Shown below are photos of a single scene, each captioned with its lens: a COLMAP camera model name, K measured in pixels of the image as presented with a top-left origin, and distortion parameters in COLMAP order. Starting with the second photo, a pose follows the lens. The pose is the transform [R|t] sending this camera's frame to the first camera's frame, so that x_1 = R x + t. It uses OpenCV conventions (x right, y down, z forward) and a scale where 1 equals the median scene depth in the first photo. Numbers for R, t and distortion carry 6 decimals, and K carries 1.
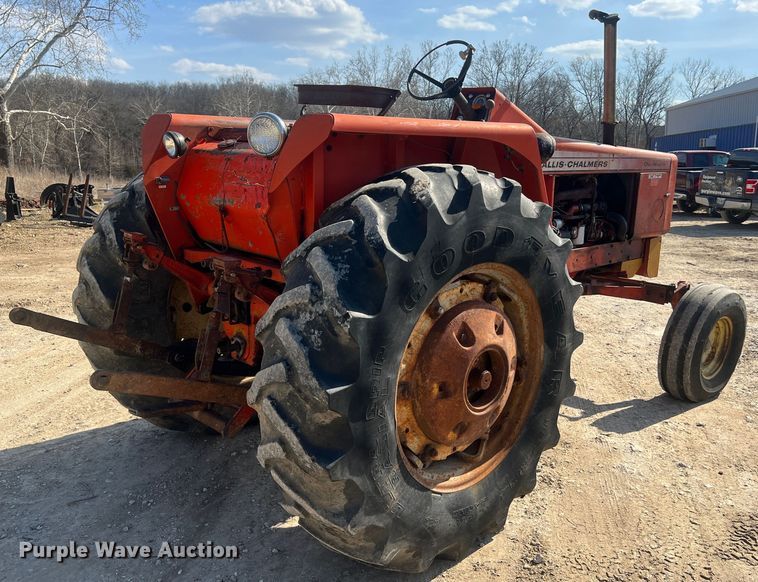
lens RADIAL K [[692.8, 0, 397.9], [0, 692.8, 277.3], [0, 0, 1]] dist [0.028192, 0.000000]
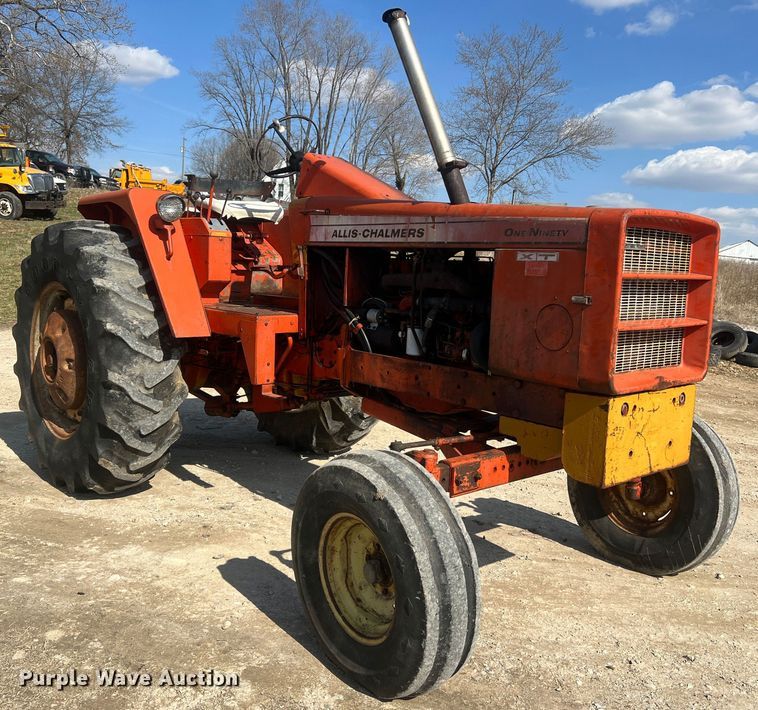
lens RADIAL K [[772.0, 0, 374.4], [0, 772.0, 354.3], [0, 0, 1]] dist [0.049125, 0.000000]
pose [[-0.065415, 0.085947, -0.994150, 1.042313], [-0.240236, 0.965623, 0.099289, -0.118177], [0.968508, 0.245326, -0.042518, 1.041551]]
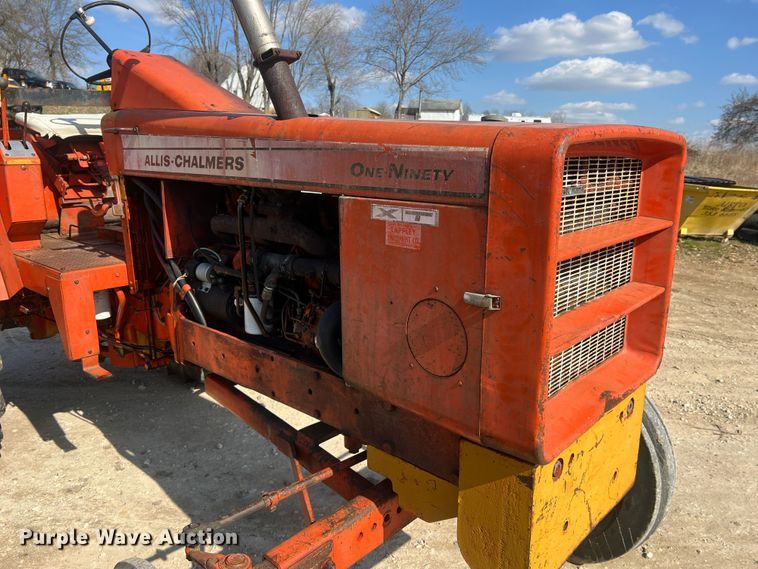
lens RADIAL K [[574.1, 0, 384.6], [0, 574.1, 282.7], [0, 0, 1]] dist [0.049626, -0.060496]
pose [[0.042291, 0.195036, -0.979884, 0.676505], [-0.199341, 0.962689, 0.183010, -0.179369], [0.979017, 0.187591, 0.079592, 1.098615]]
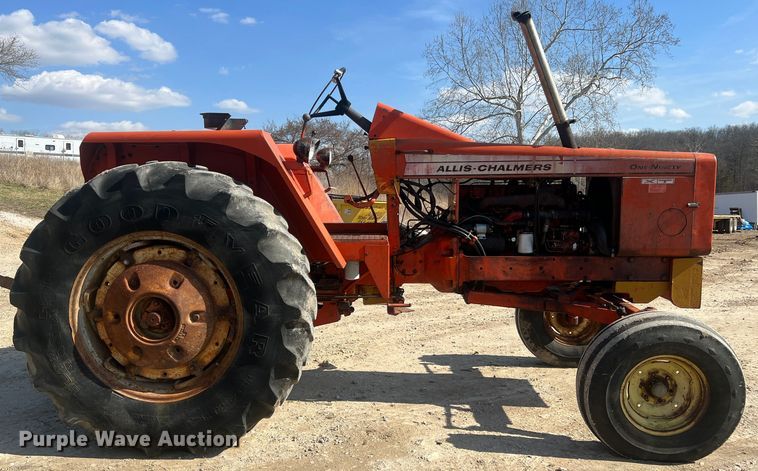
lens RADIAL K [[651.6, 0, 360.1], [0, 651.6, 238.8], [0, 0, 1]] dist [0.036417, -0.026760]
pose [[0.676888, 0.036089, -0.735201, 0.791619], [-0.119764, 0.990888, -0.061625, 0.014996], [0.726278, 0.129764, 0.675042, 0.250380]]
